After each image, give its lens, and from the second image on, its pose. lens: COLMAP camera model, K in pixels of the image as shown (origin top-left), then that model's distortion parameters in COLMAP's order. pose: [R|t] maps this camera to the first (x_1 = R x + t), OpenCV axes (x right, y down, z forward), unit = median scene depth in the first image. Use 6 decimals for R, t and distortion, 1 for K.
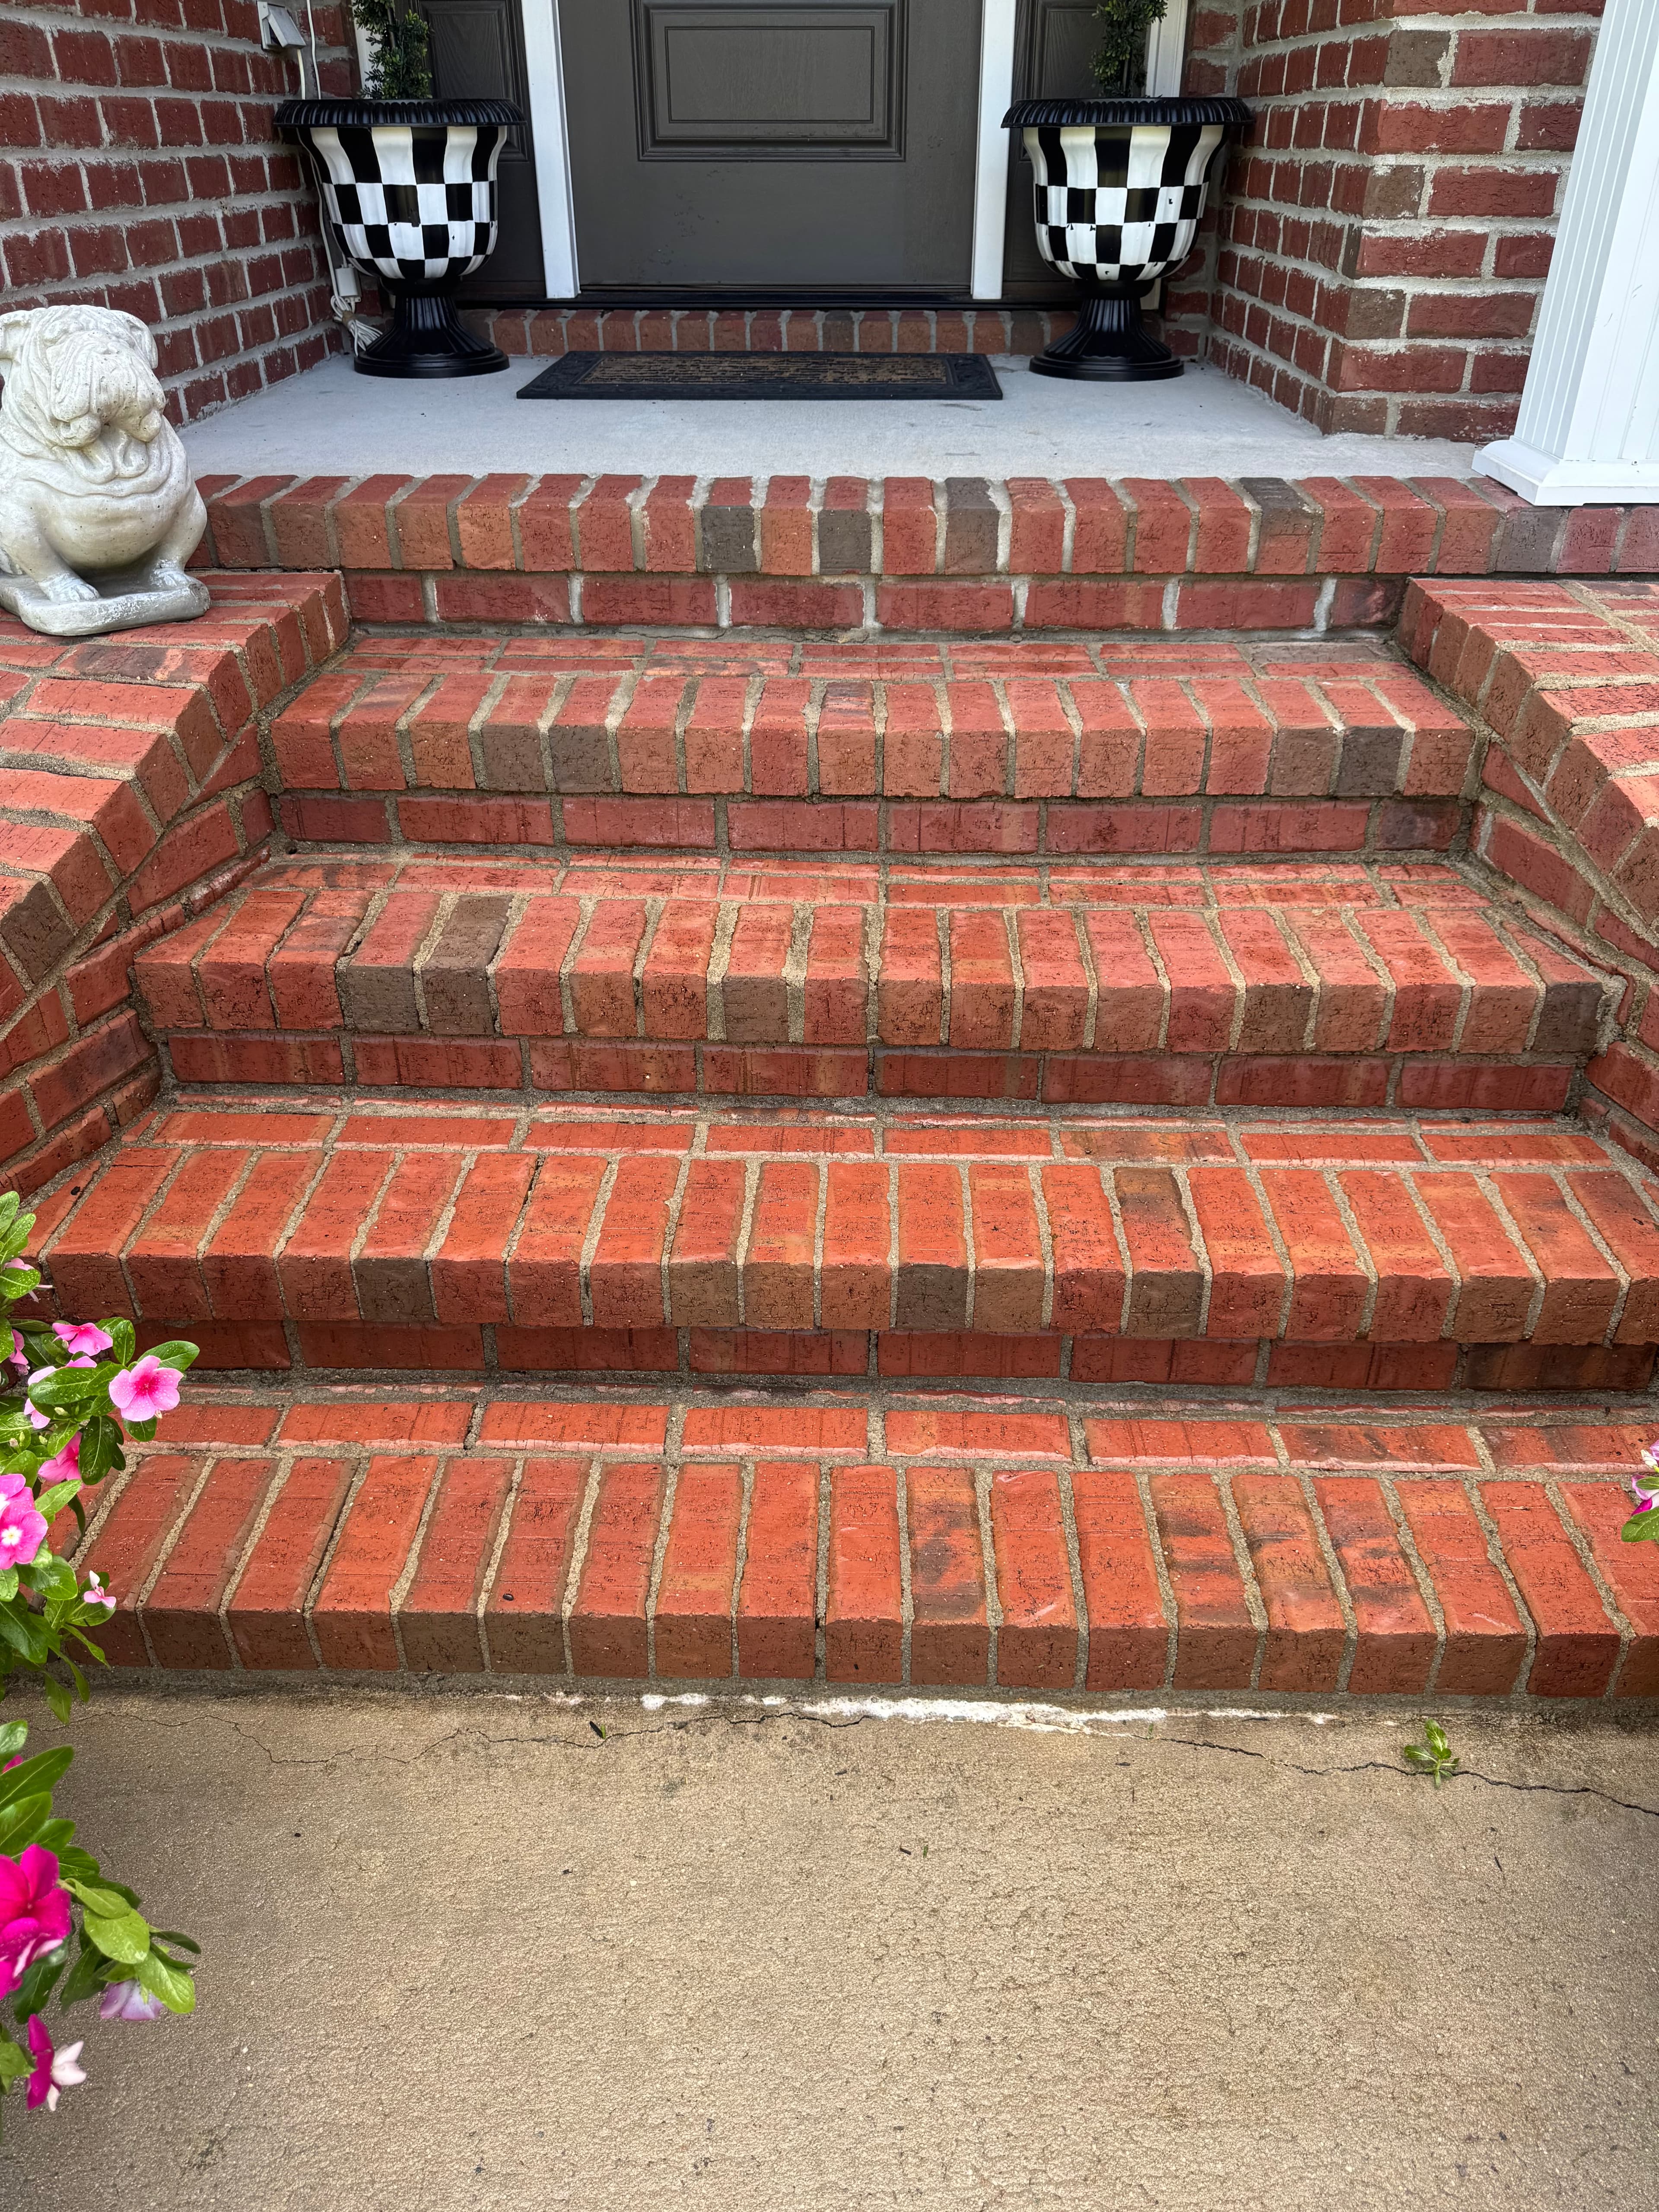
lens RADIAL K [[1589.2, 0, 818.5], [0, 1589.2, 1099.2], [0, 0, 1]] dist [0.009698, -0.010060]
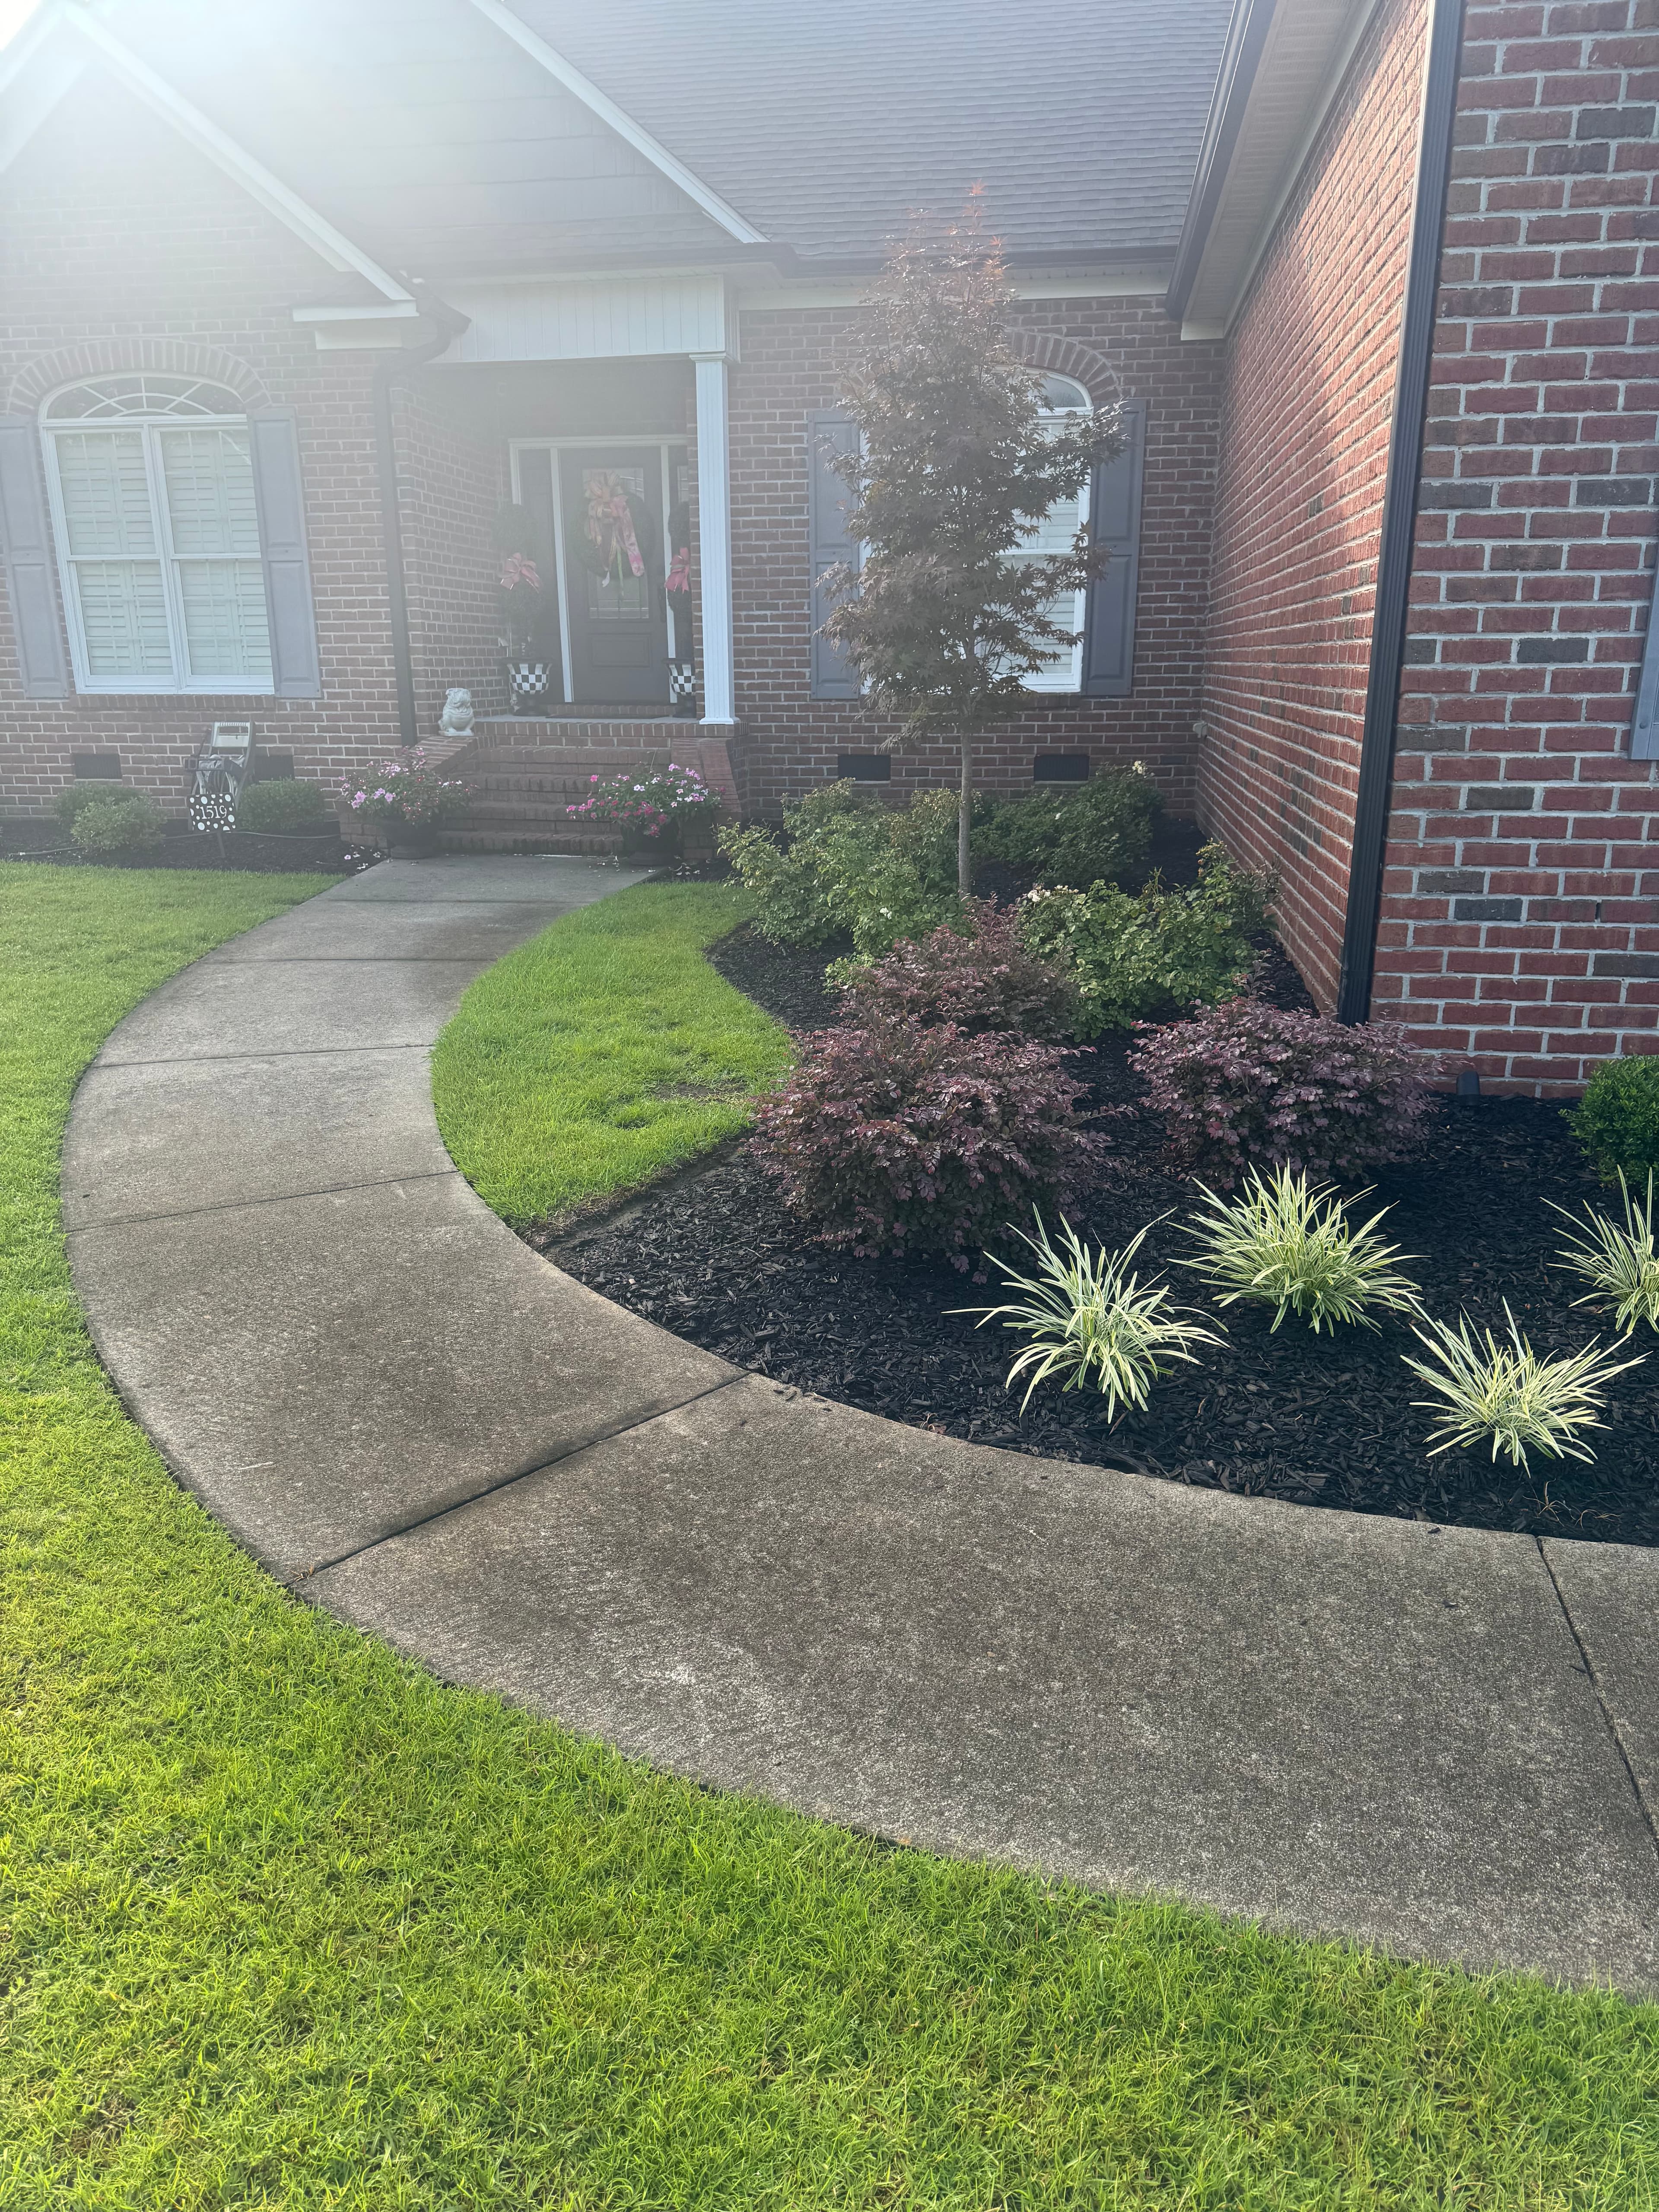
lens RADIAL K [[1589.2, 0, 826.8], [0, 1589.2, 1116.3], [0, 0, 1]] dist [0.009698, -0.010060]
pose [[0.992403, 0.034270, -0.118164, 1.446851], [-0.064604, 0.962511, -0.263436, 2.194165], [0.104706, 0.269069, 0.957413, -3.597263]]
